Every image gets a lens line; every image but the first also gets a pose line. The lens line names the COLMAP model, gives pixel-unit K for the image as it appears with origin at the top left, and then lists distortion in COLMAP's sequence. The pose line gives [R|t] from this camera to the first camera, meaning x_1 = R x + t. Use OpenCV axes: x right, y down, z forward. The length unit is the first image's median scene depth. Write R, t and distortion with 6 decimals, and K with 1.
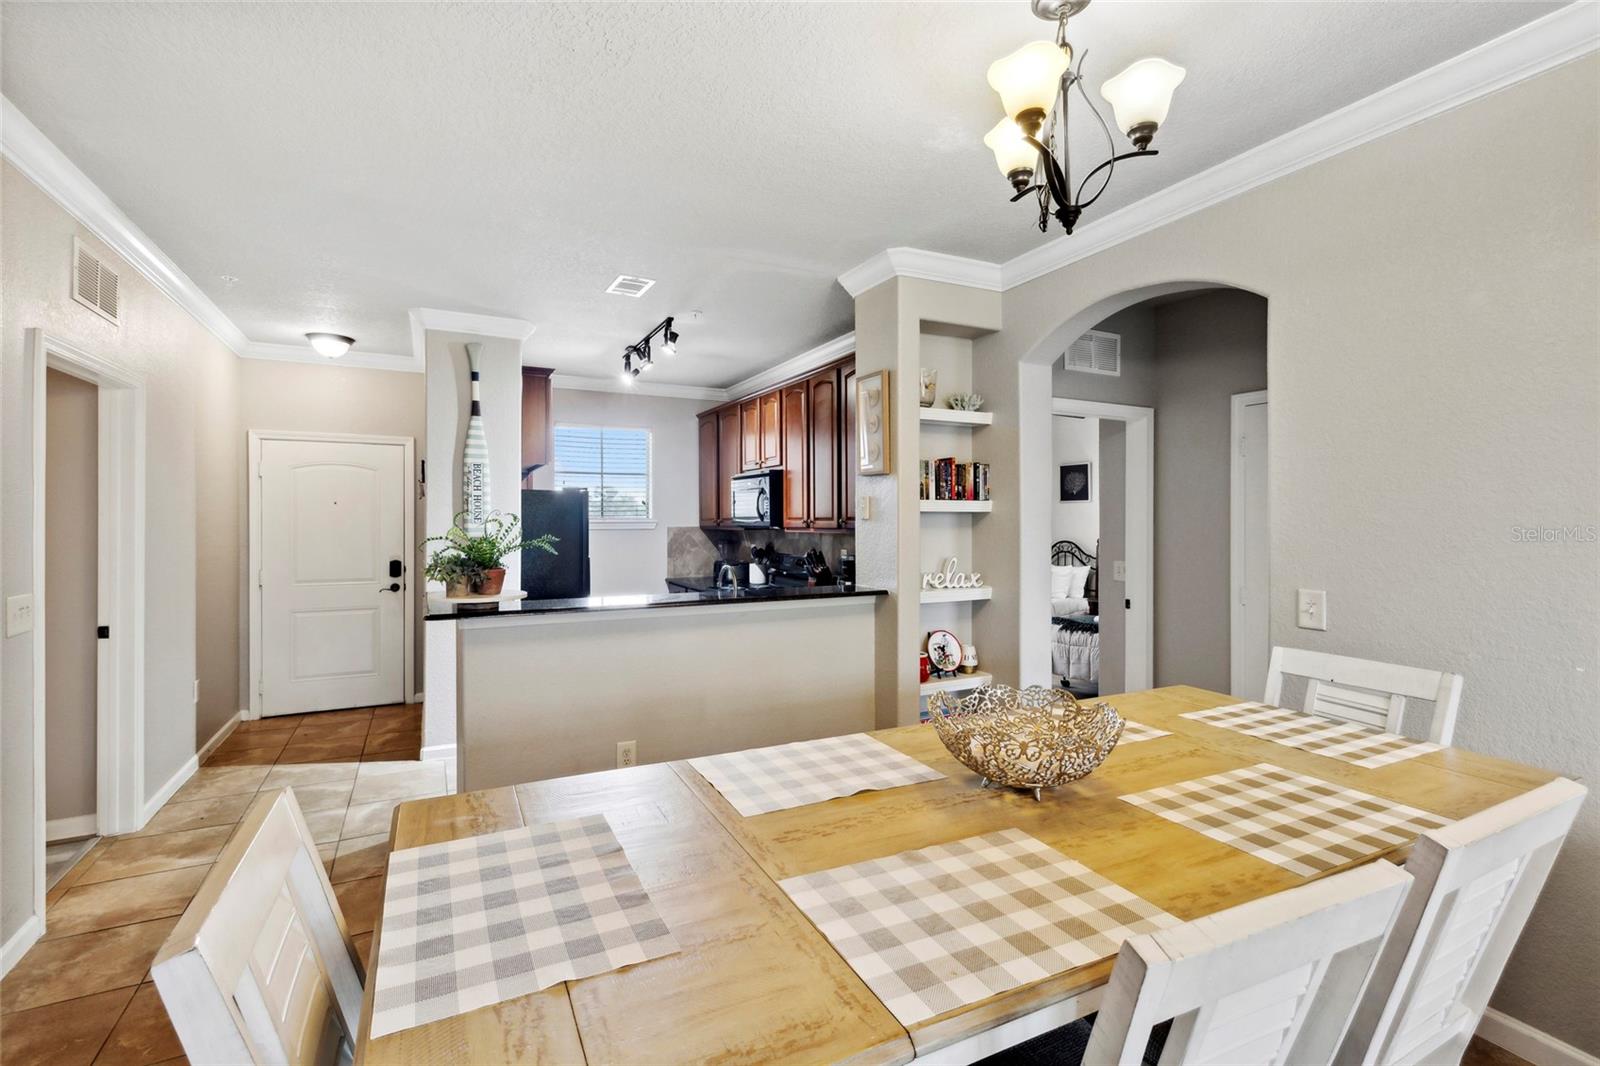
lens RADIAL K [[724.3, 0, 794.4], [0, 724.3, 521.5], [0, 0, 1]] dist [0.002942, -0.001763]
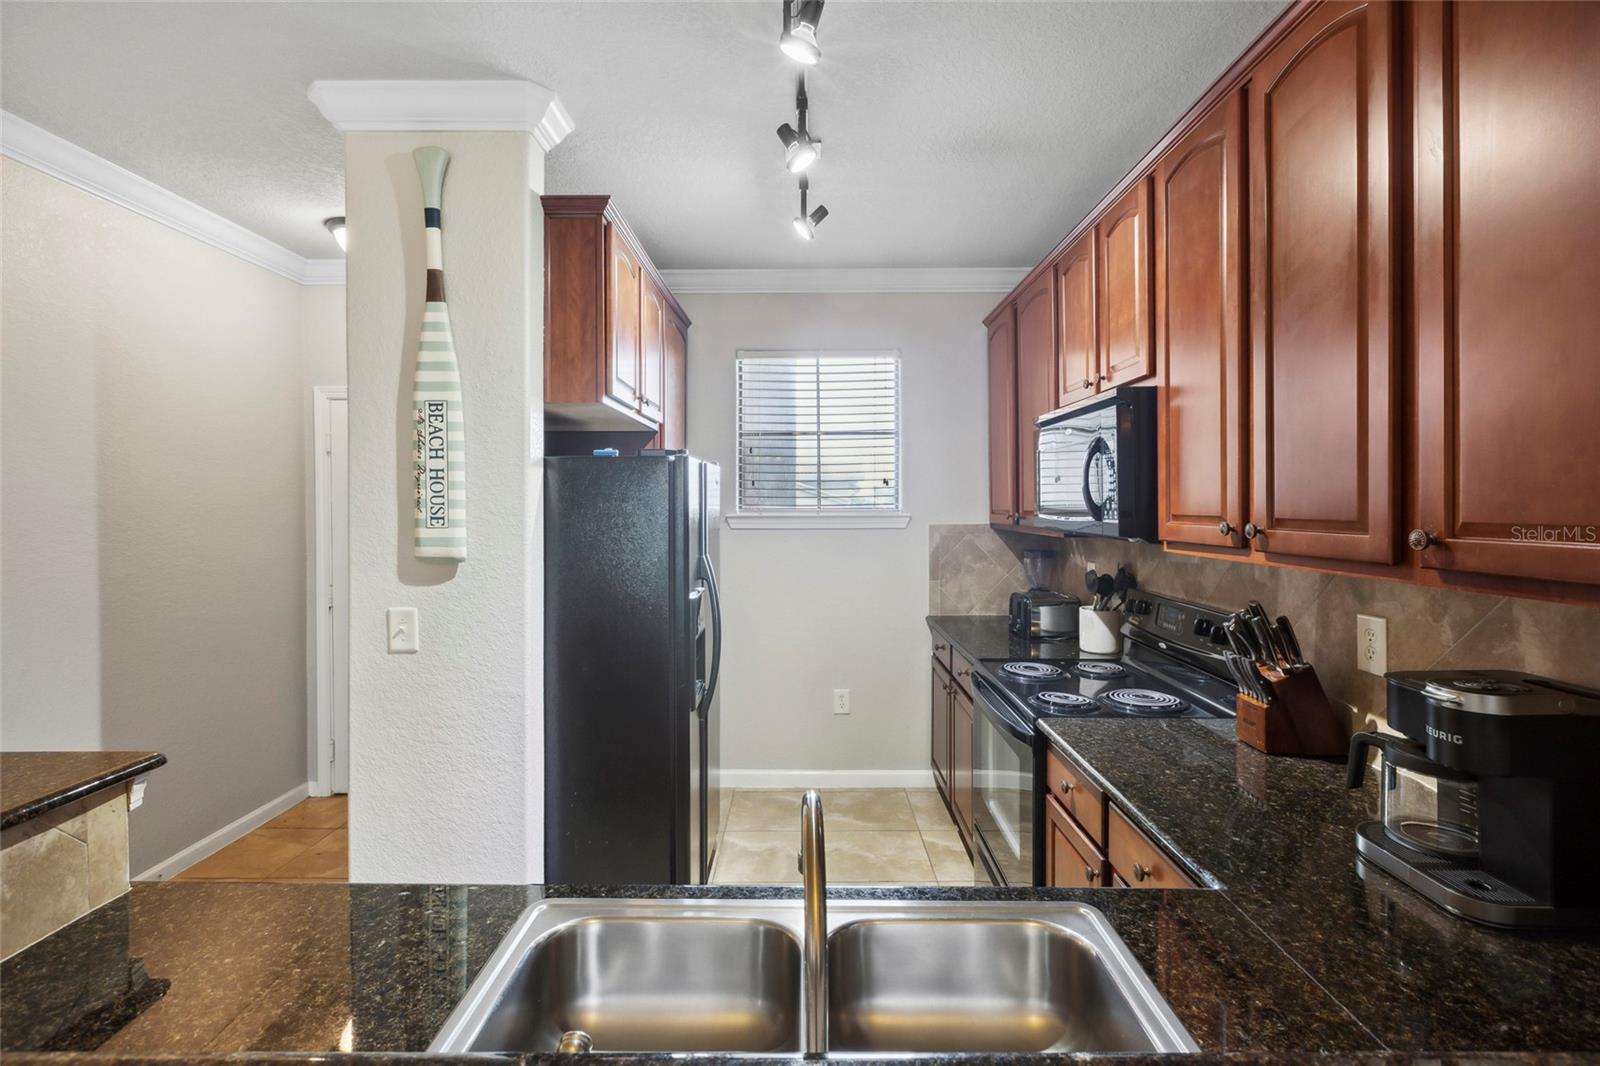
lens RADIAL K [[724.3, 0, 800.7], [0, 724.3, 504.3], [0, 0, 1]] dist [0.002942, -0.001763]
pose [[0.888848, -0.001930, -0.458198, -0.008101], [0.001440, 0.999998, -0.001419, -0.010344], [0.458200, 0.000602, 0.888849, 0.587171]]
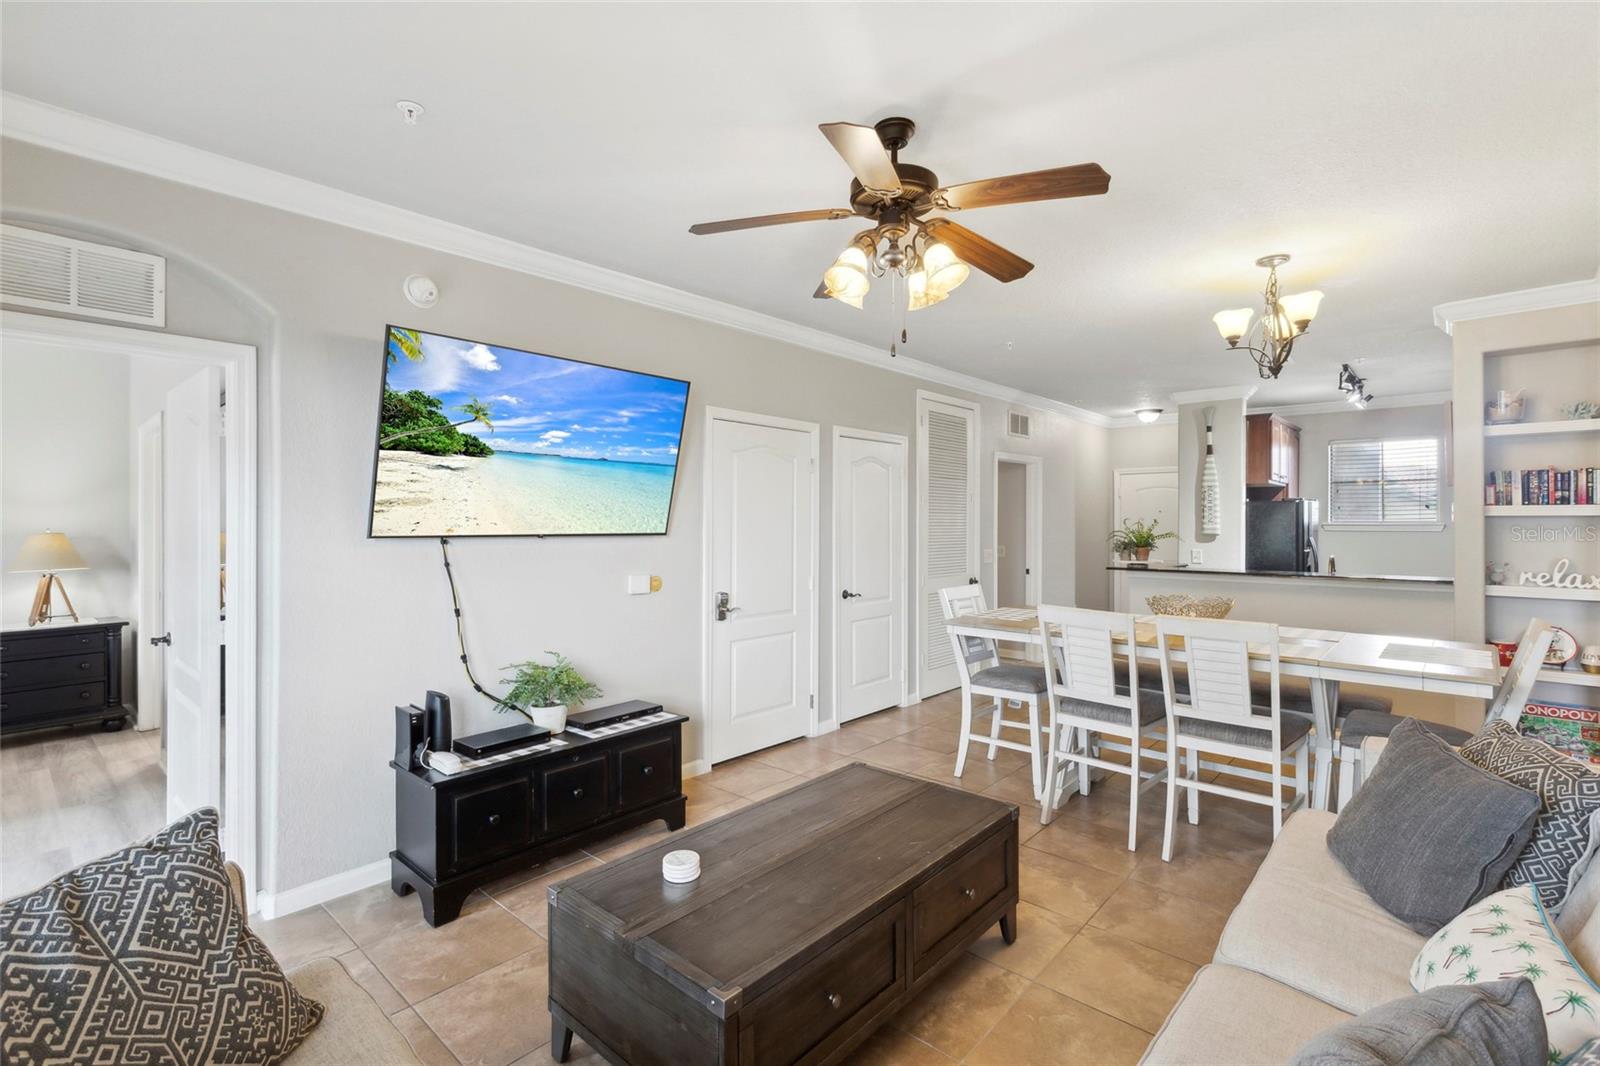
lens RADIAL K [[724.3, 0, 792.0], [0, 724.3, 517.6], [0, 0, 1]] dist [0.002942, -0.001763]
pose [[0.344475, -0.003810, -0.938788, 0.595663], [-0.005406, 0.999967, -0.006042, 0.001397], [0.938780, 0.007157, 0.344443, -0.307465]]
